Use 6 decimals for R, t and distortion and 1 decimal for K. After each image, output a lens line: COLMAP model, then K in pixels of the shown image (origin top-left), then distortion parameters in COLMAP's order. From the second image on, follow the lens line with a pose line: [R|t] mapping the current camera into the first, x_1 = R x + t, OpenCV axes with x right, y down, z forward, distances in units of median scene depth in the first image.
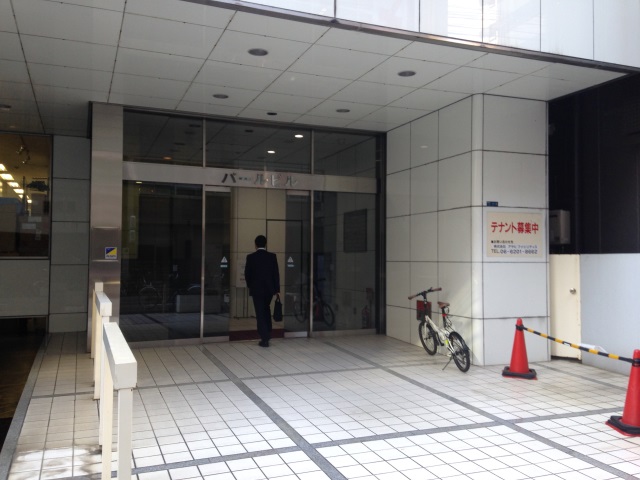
lens RADIAL K [[584.8, 0, 320.0], [0, 584.8, 240.0], [0, 0, 1]] dist [0.068144, -0.010304]
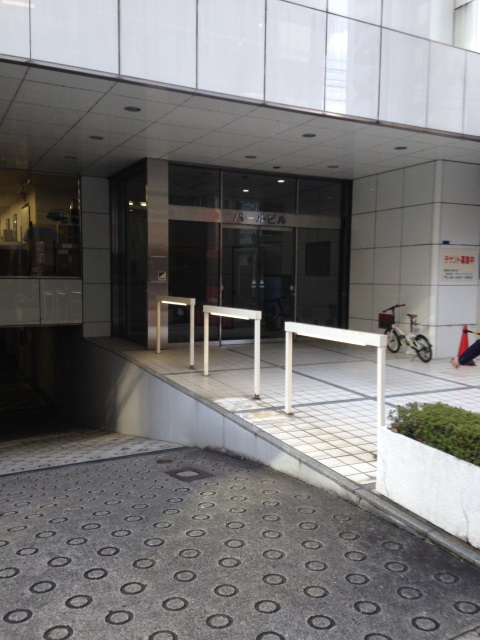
lens RADIAL K [[584.8, 0, 240.0], [0, 584.8, 320.0], [0, 0, 1]] dist [0.068144, -0.010304]
pose [[0.995906, 0.003274, 0.090333, -0.295661], [-0.012769, 0.994418, 0.104734, -0.019231], [-0.089486, -0.105458, 0.990389, -0.319151]]
